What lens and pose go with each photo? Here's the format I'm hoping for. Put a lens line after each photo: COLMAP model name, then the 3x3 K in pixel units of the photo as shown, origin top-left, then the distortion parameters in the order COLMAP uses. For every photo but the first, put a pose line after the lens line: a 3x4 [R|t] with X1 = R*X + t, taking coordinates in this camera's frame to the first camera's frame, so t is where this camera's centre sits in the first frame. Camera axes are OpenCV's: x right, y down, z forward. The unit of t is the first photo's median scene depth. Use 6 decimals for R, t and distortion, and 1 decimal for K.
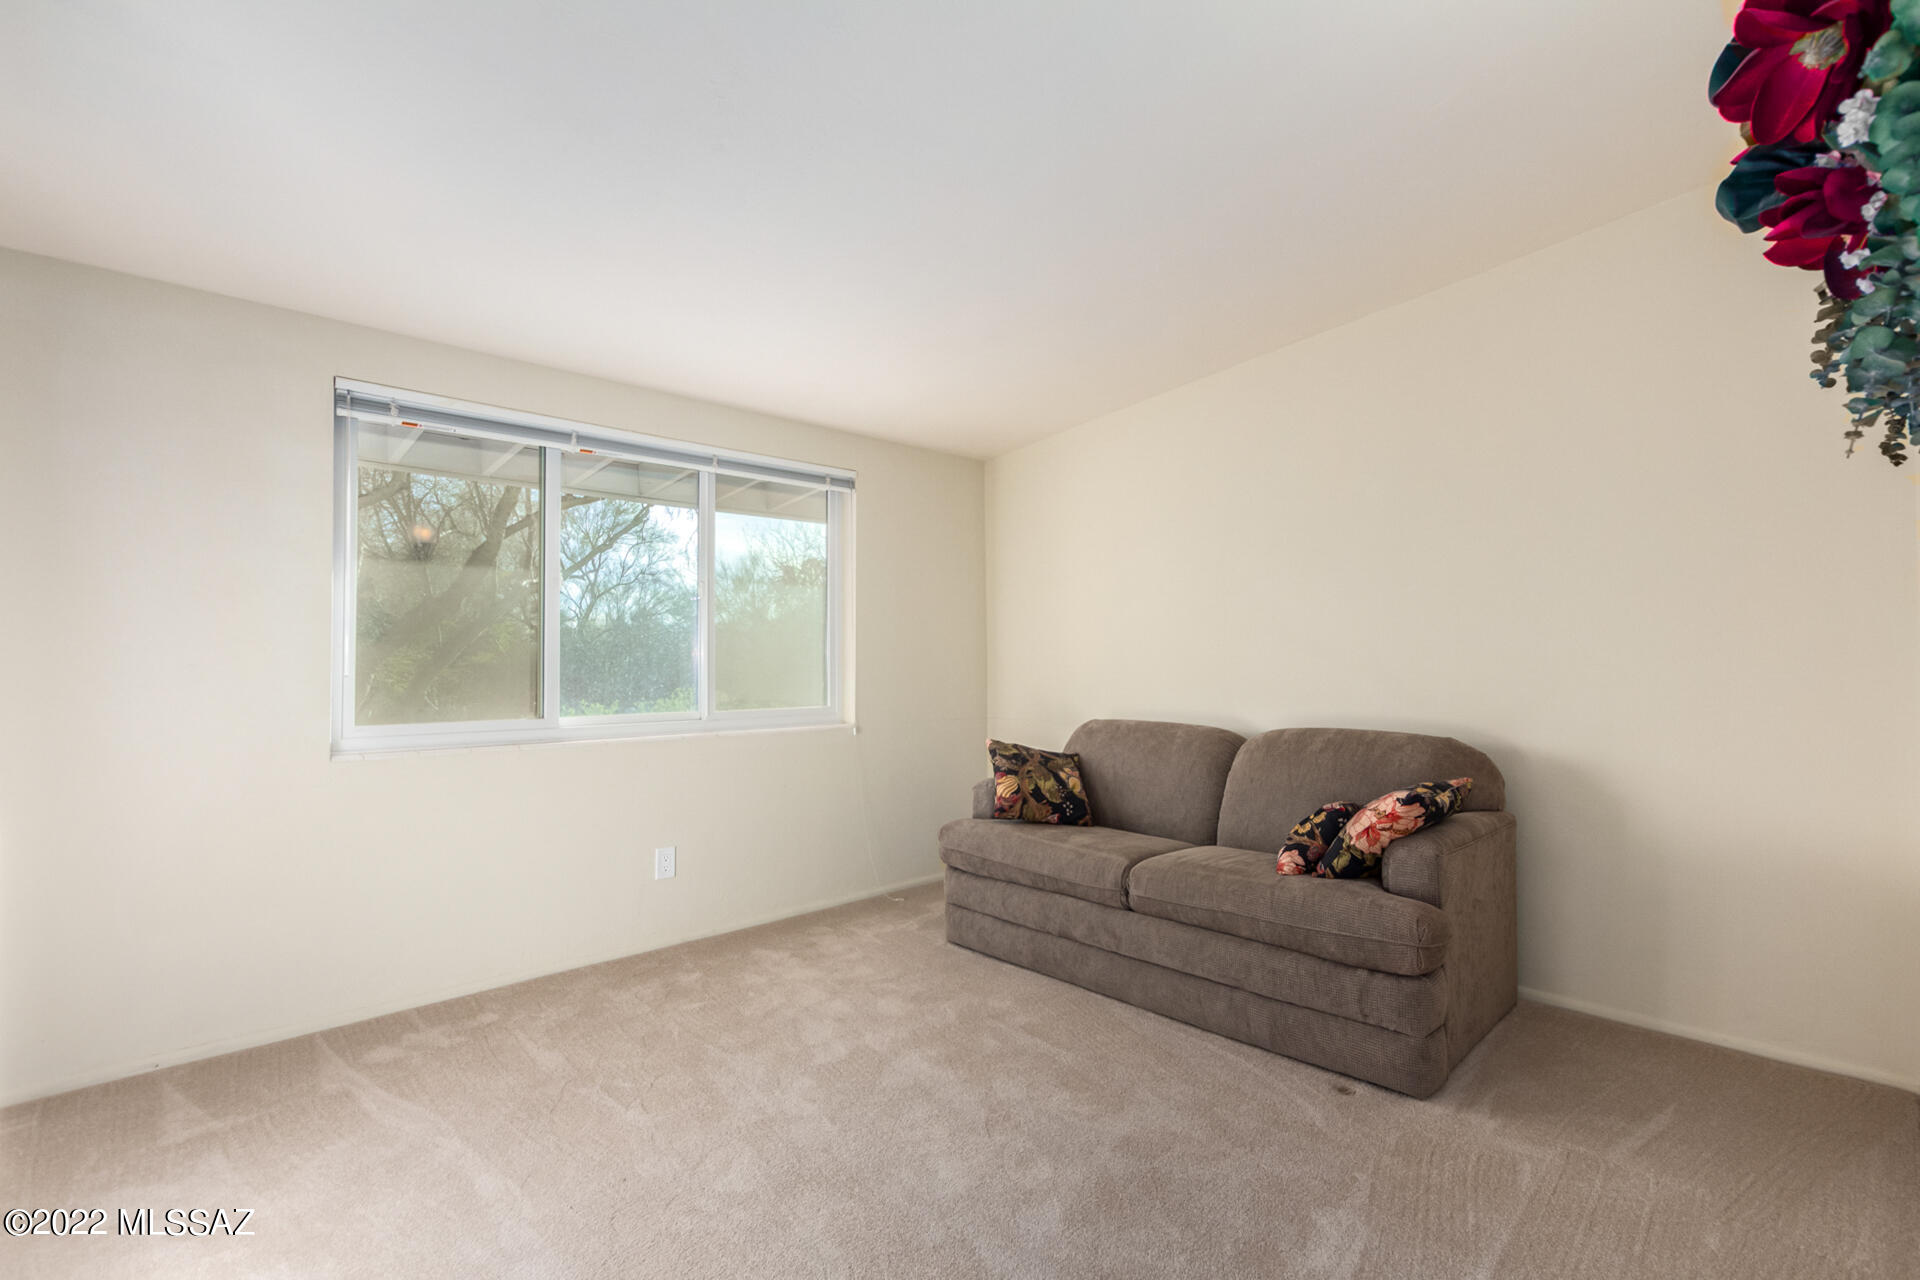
lens RADIAL K [[876.6, 0, 954.7], [0, 876.6, 650.0], [0, 0, 1]] dist [0.008494, -0.003295]
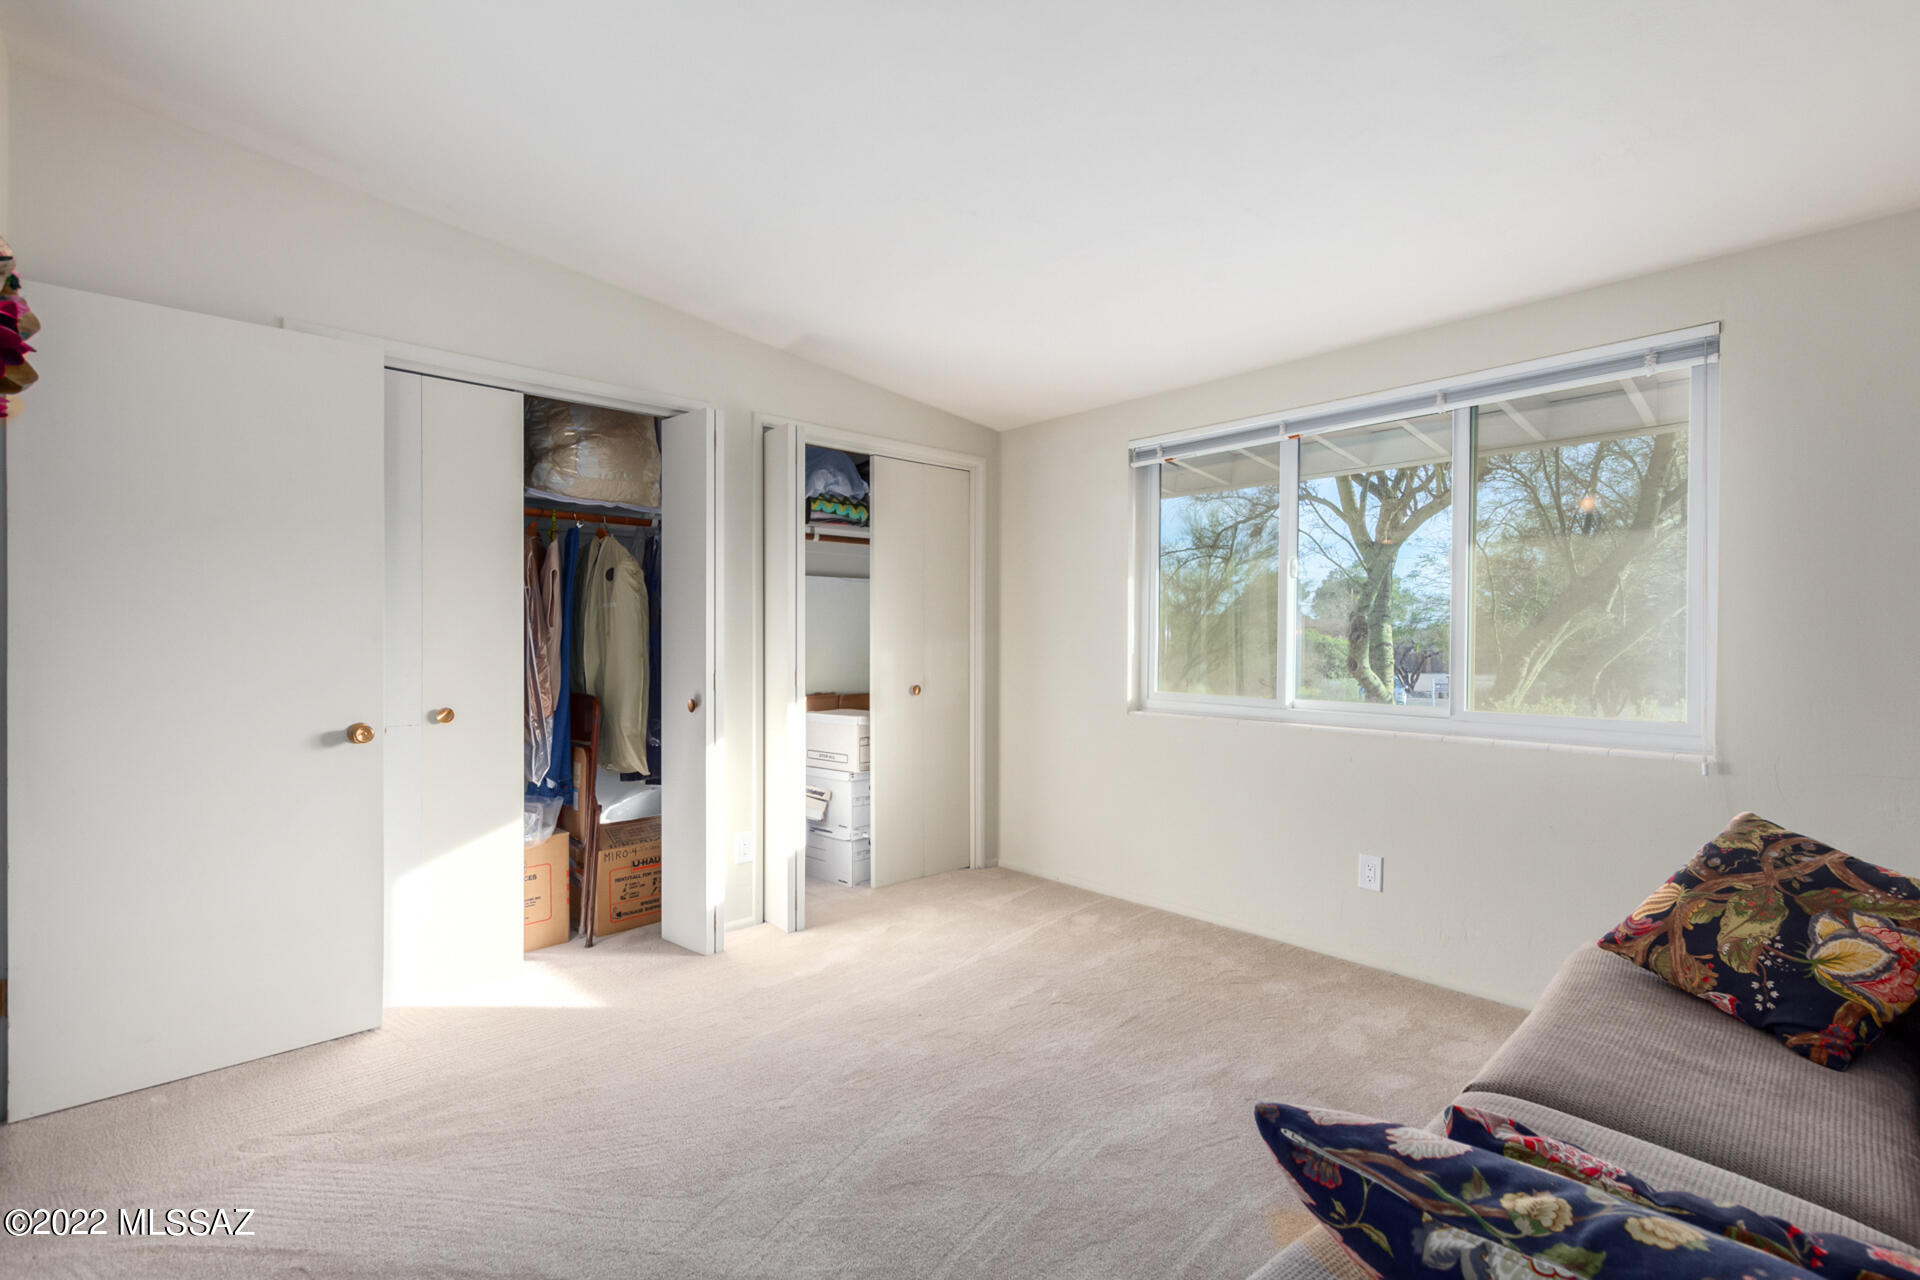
lens RADIAL K [[876.6, 0, 955.1], [0, 876.6, 637.2], [0, 0, 1]] dist [0.008494, -0.003295]
pose [[-0.020494, 0.003283, -0.999785, 0.585682], [0.011767, 0.999926, 0.003042, -0.004099], [0.999721, -0.011702, -0.020531, 0.617128]]
